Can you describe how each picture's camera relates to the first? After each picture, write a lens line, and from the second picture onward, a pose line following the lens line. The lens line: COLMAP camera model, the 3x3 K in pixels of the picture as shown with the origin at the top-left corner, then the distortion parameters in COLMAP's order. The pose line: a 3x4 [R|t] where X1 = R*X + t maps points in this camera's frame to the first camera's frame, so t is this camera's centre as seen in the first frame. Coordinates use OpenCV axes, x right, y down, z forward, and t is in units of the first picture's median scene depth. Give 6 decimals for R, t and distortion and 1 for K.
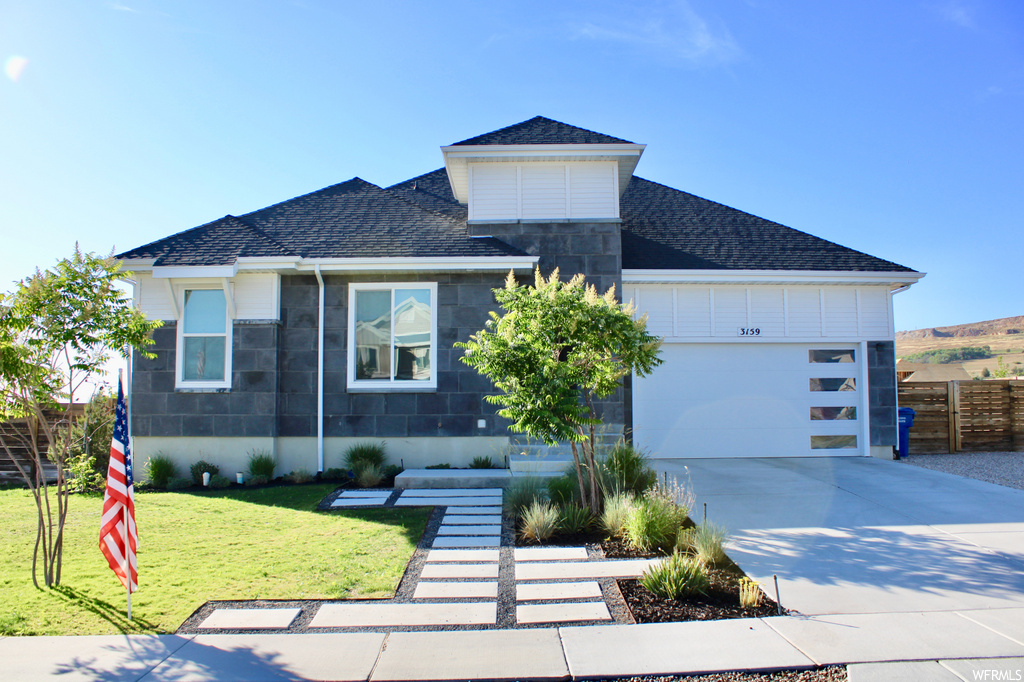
lens RADIAL K [[888.0, 0, 512.0], [0, 888.0, 341.0], [0, 0, 1]] dist [-0.095834, -0.001327]
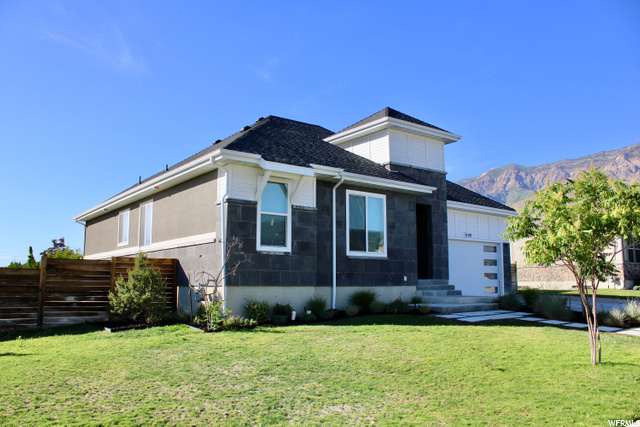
lens RADIAL K [[521.7, 0, 320.0], [0, 521.7, 213.5], [0, 0, 1]] dist [-0.125439, 0.007819]
pose [[0.789542, 0.087995, 0.607356, -0.798698], [-0.053092, 0.995750, -0.075249, 0.051658], [-0.611396, 0.027166, 0.790858, 0.294463]]
